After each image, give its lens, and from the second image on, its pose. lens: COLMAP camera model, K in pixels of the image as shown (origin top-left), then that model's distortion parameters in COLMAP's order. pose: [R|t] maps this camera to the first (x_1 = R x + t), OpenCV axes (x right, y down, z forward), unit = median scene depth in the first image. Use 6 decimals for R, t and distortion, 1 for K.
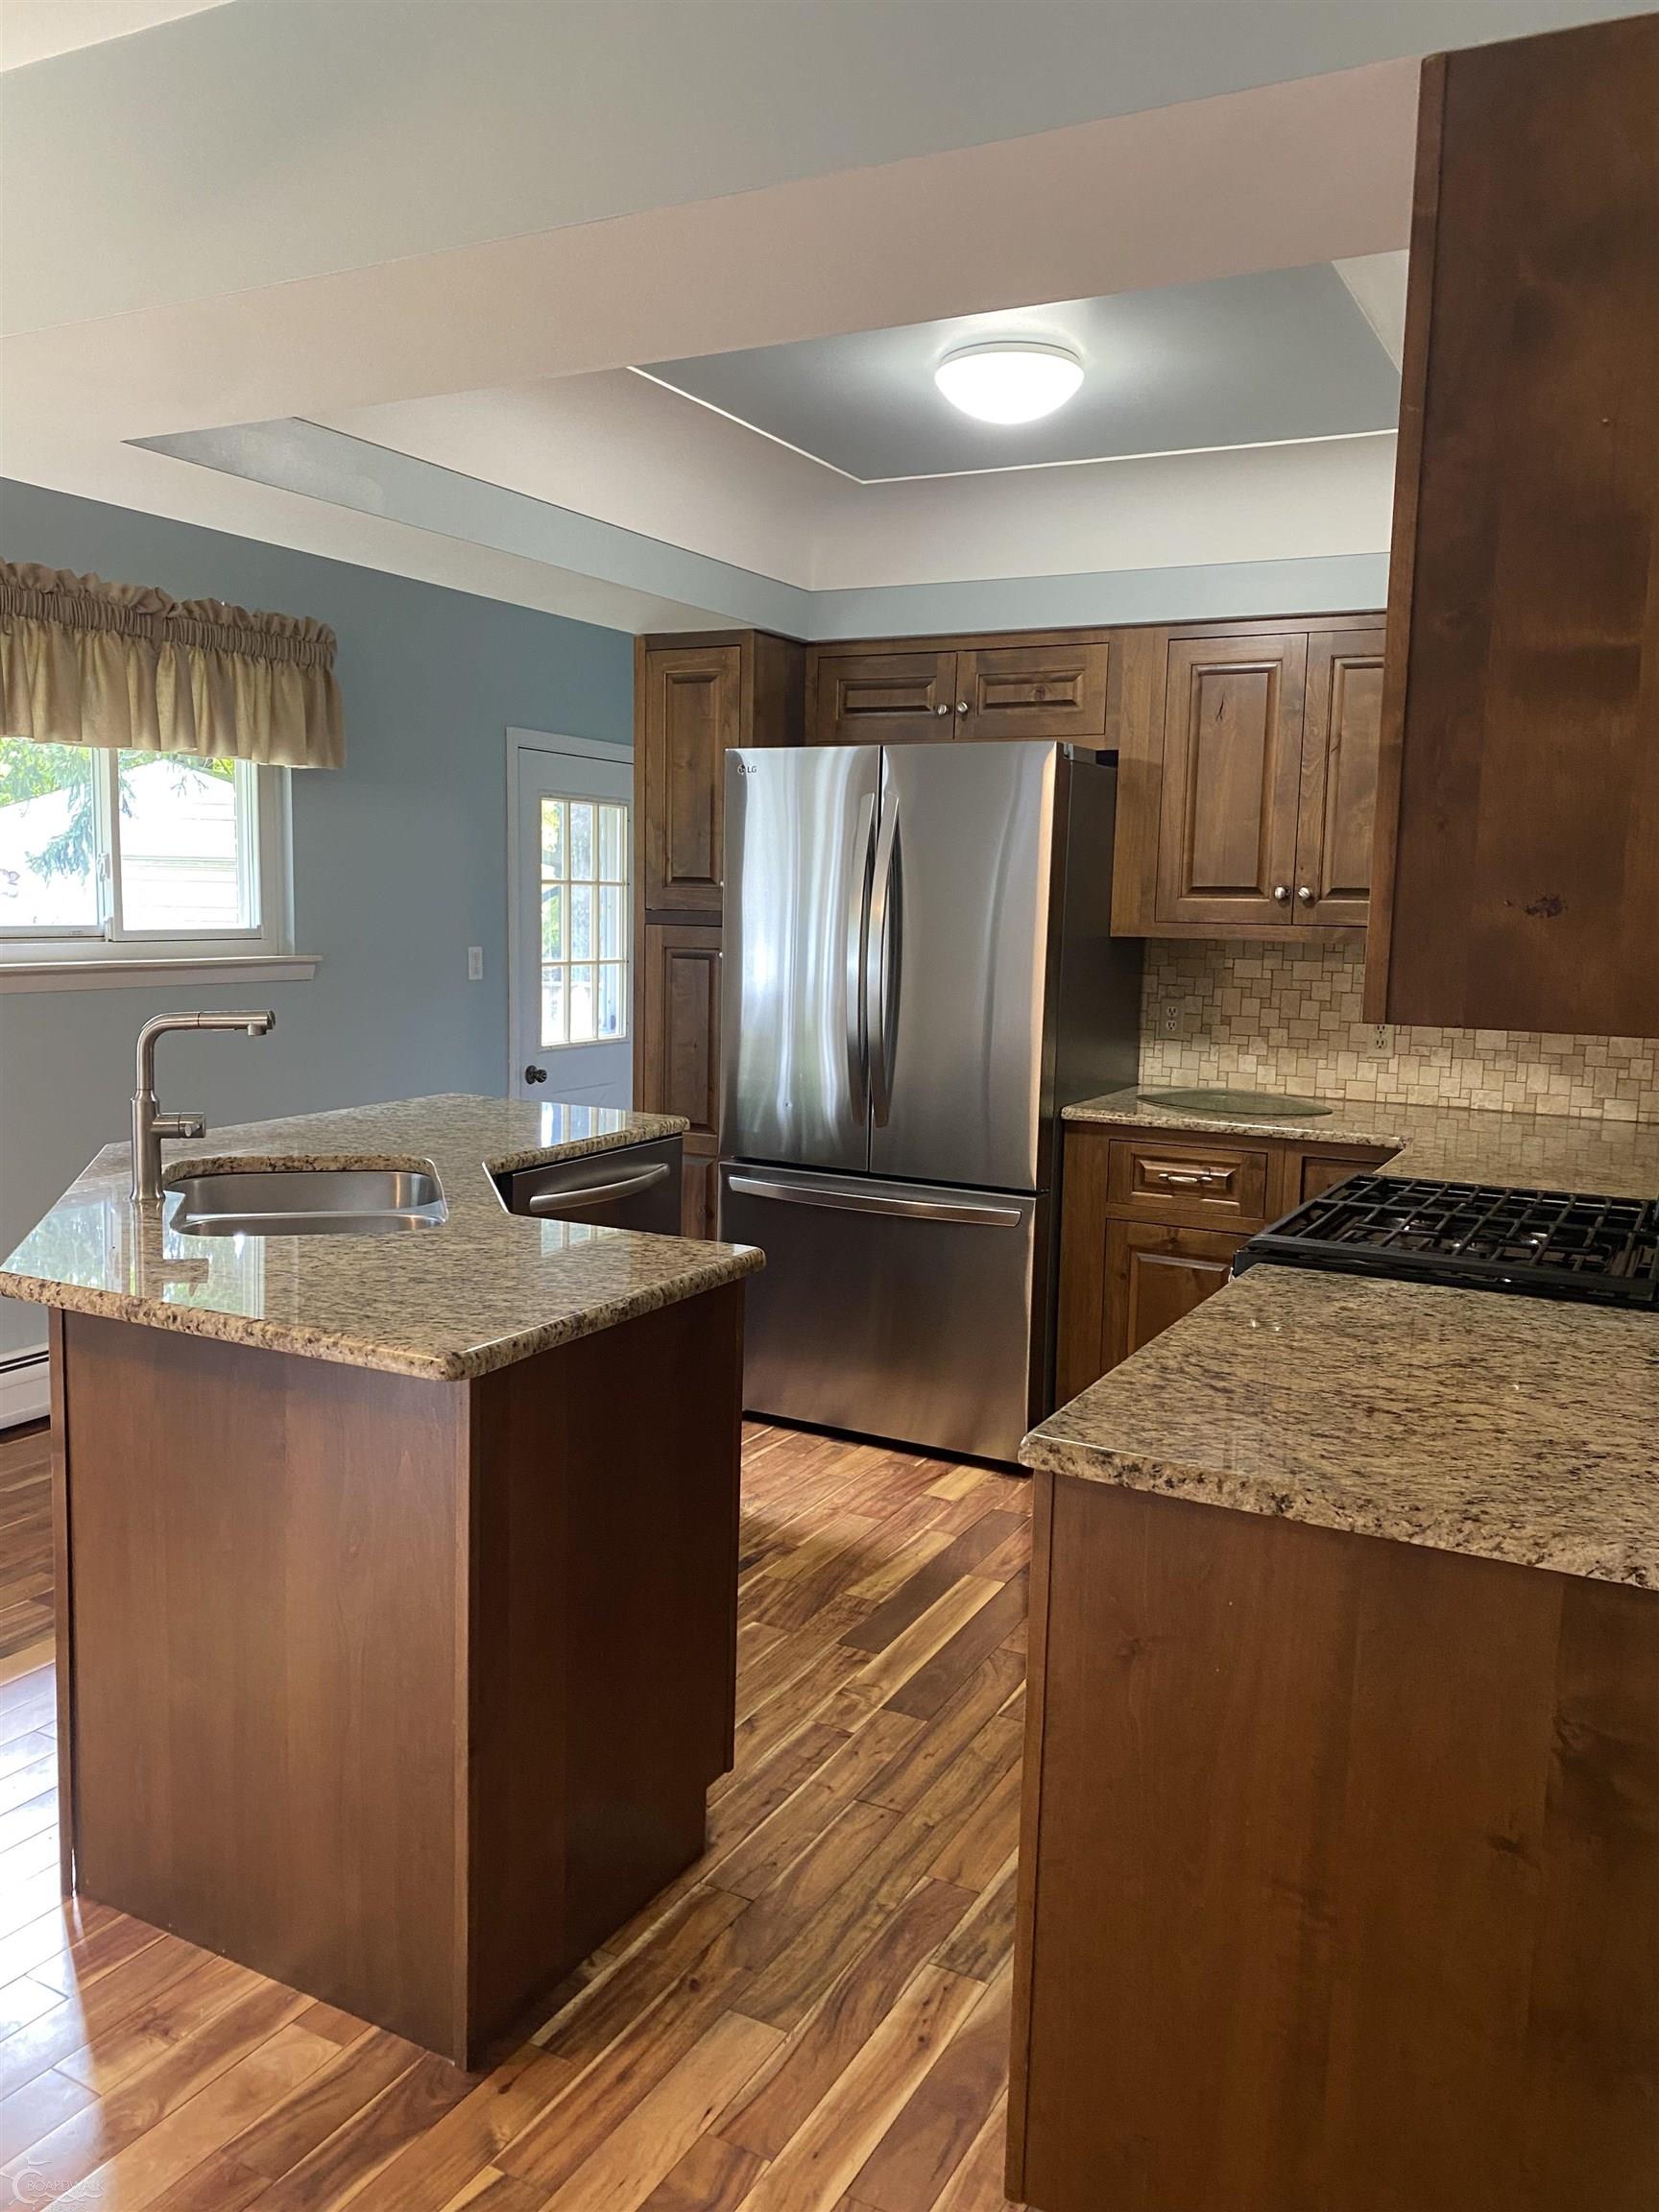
lens RADIAL K [[1689.6, 0, 825.0], [0, 1689.6, 1102.5], [0, 0, 1]] dist [0.035685, -0.040661]
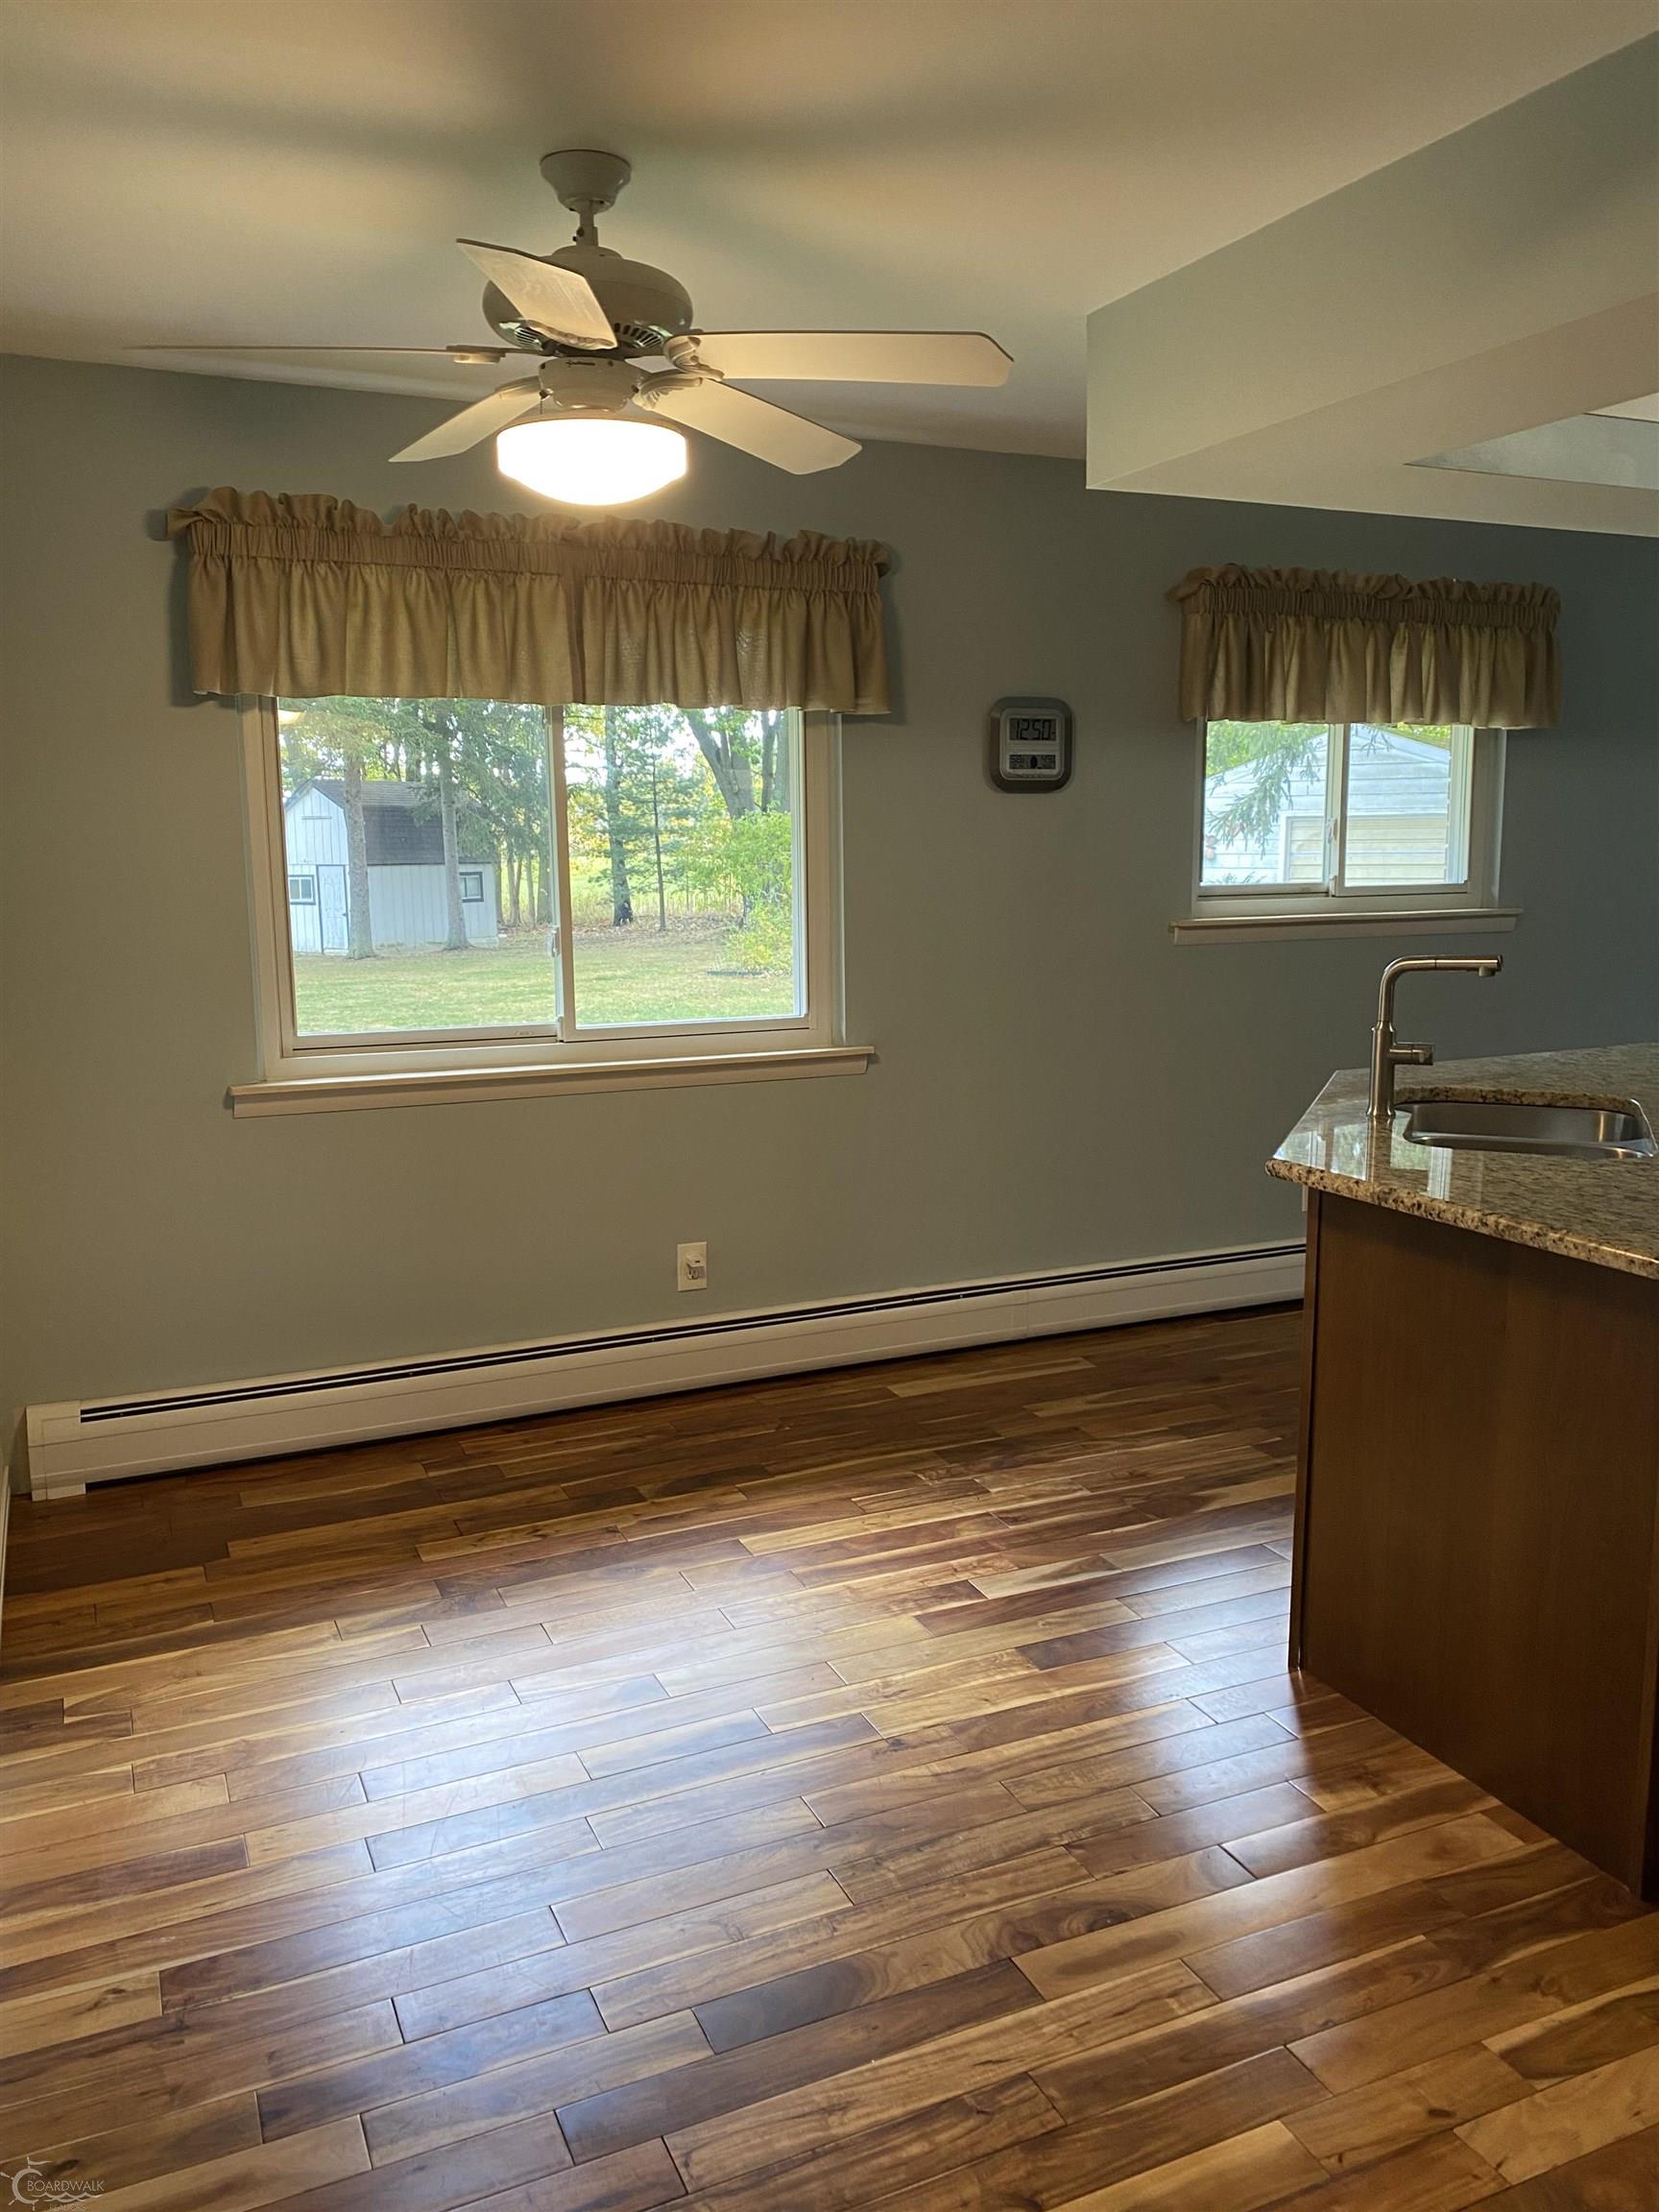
lens RADIAL K [[1689.6, 0, 851.5], [0, 1689.6, 1107.3], [0, 0, 1]] dist [0.035685, -0.040661]
pose [[0.799269, 0.065881, -0.597351, 0.006721], [-0.049160, 0.997809, 0.044271, 0.013656], [0.598959, -0.006019, 0.800757, -0.123631]]
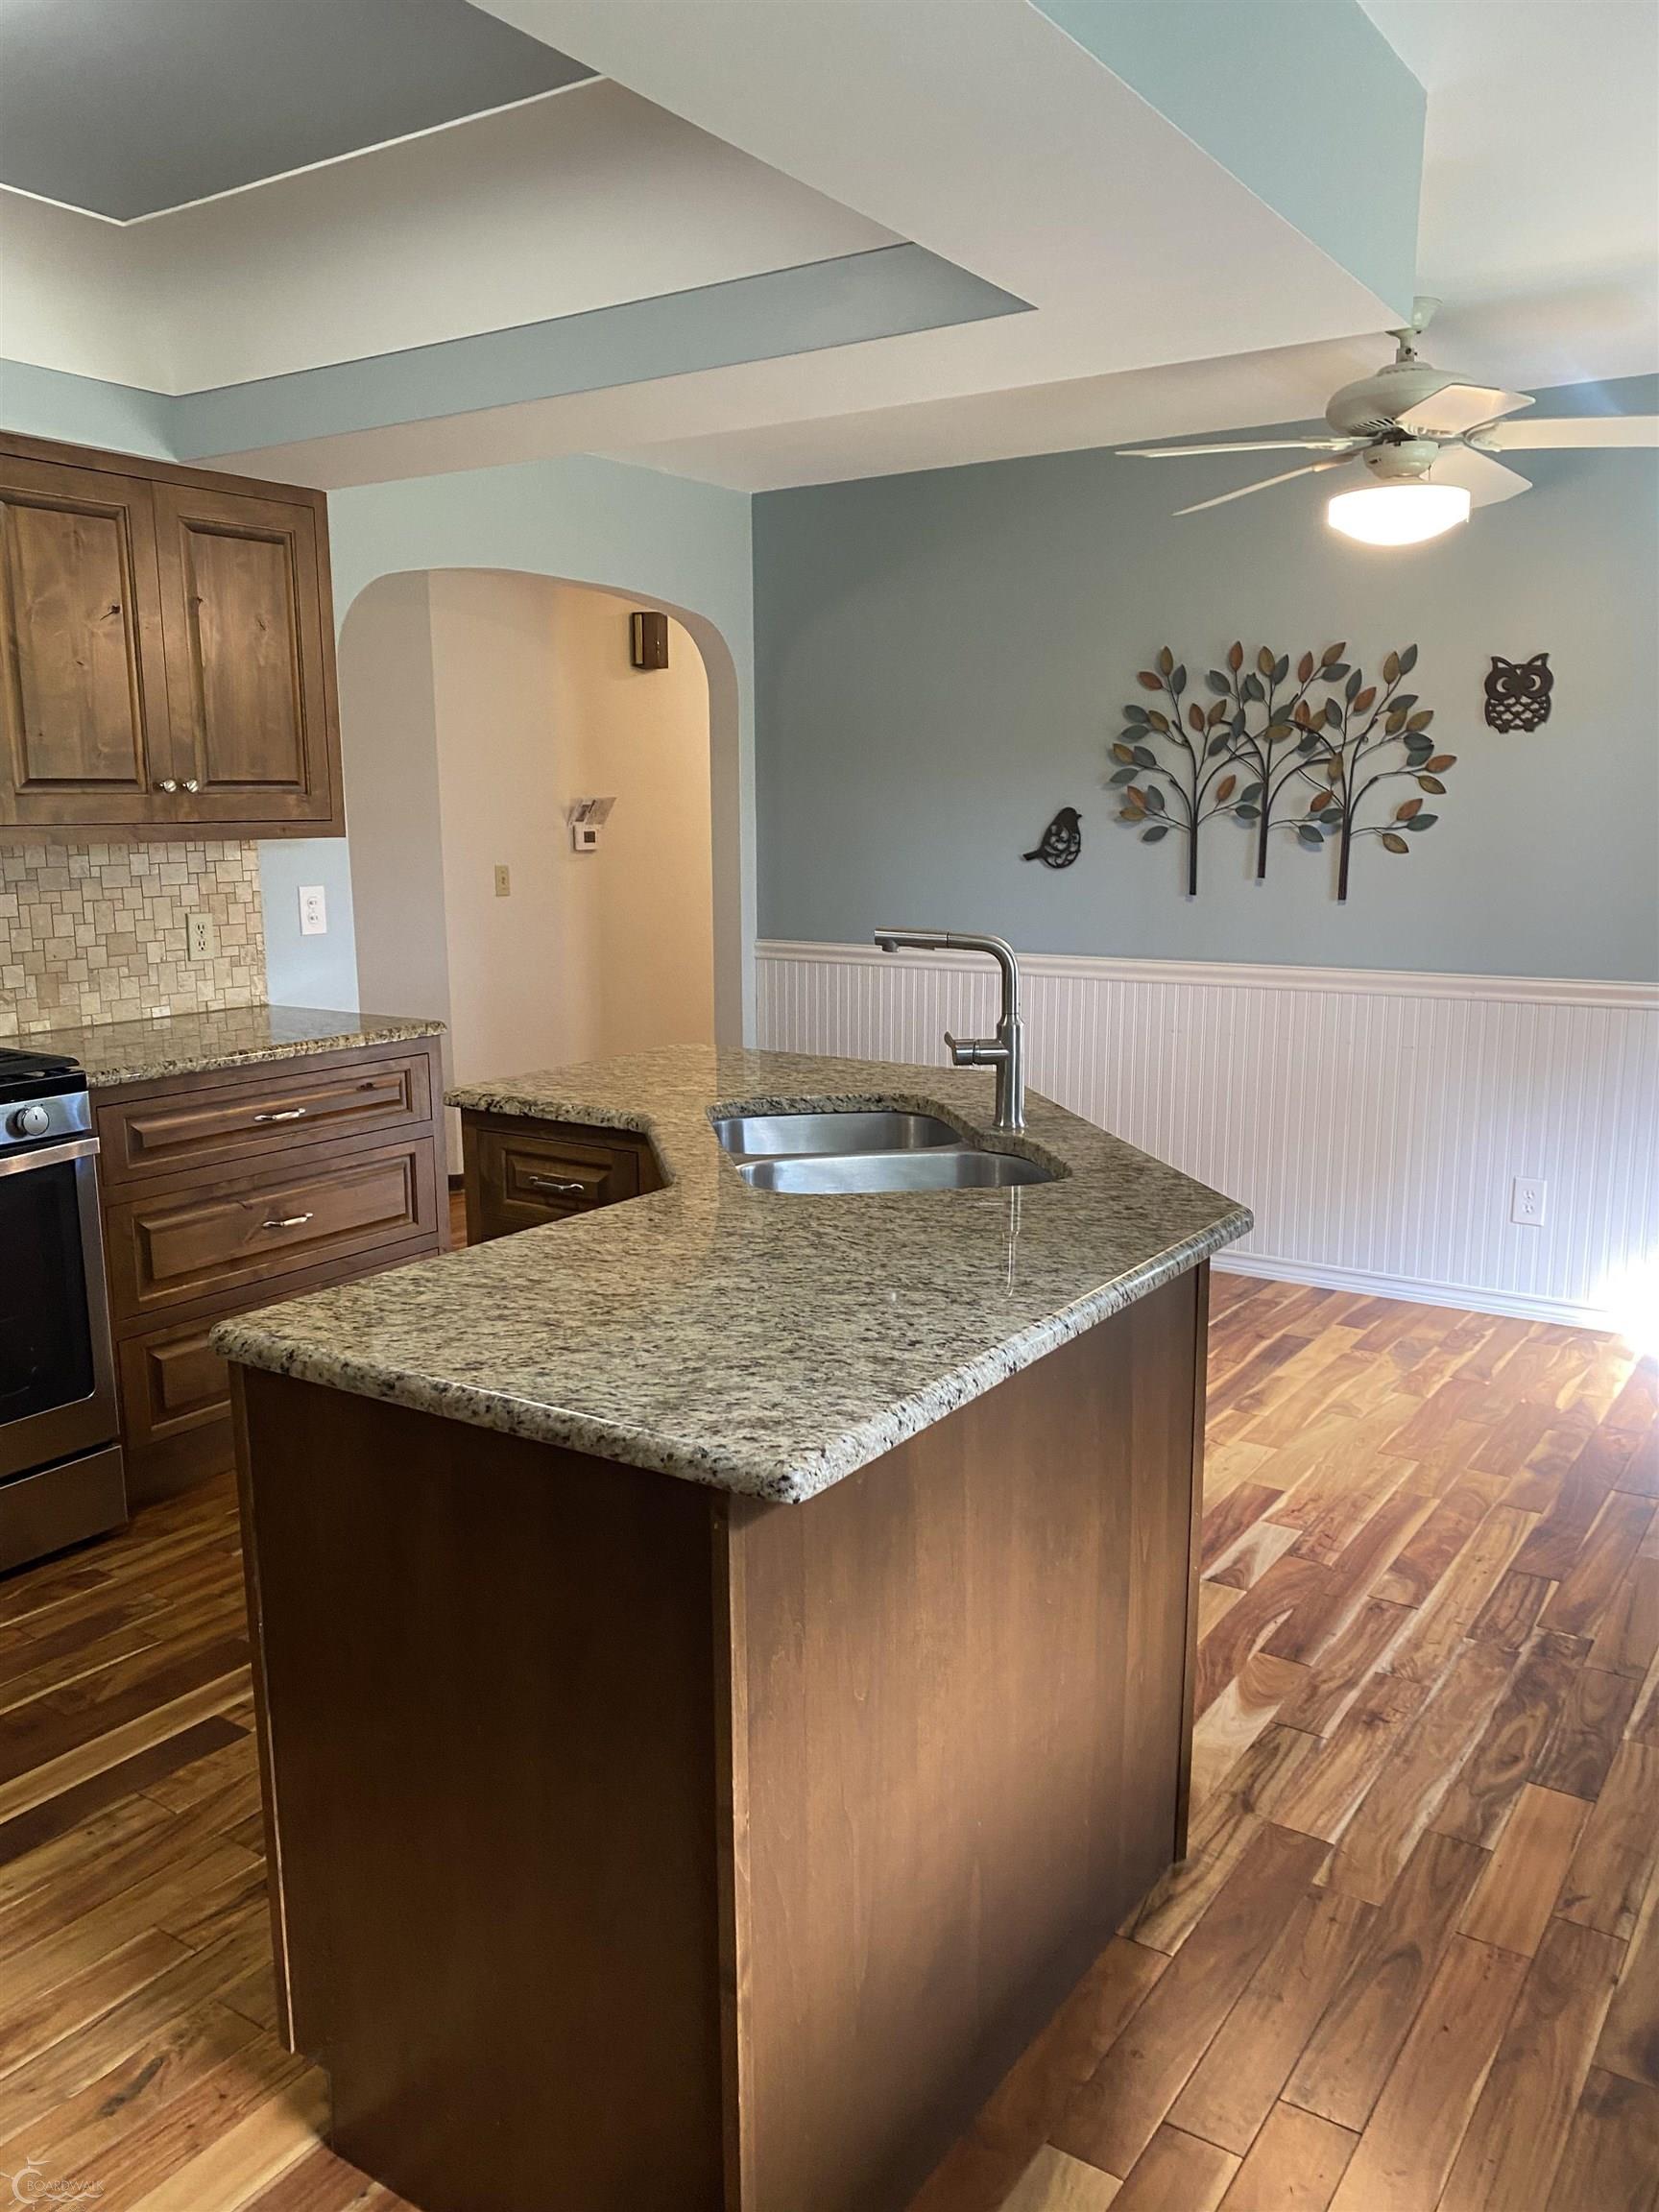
lens RADIAL K [[1689.6, 0, 841.0], [0, 1689.6, 1103.5], [0, 0, 1]] dist [0.035685, -0.040661]
pose [[-0.995243, -0.033429, 0.091514, -0.307954], [-0.004403, 0.953768, 0.300511, -0.191580], [-0.097329, 0.298679, -0.949378, 1.508872]]
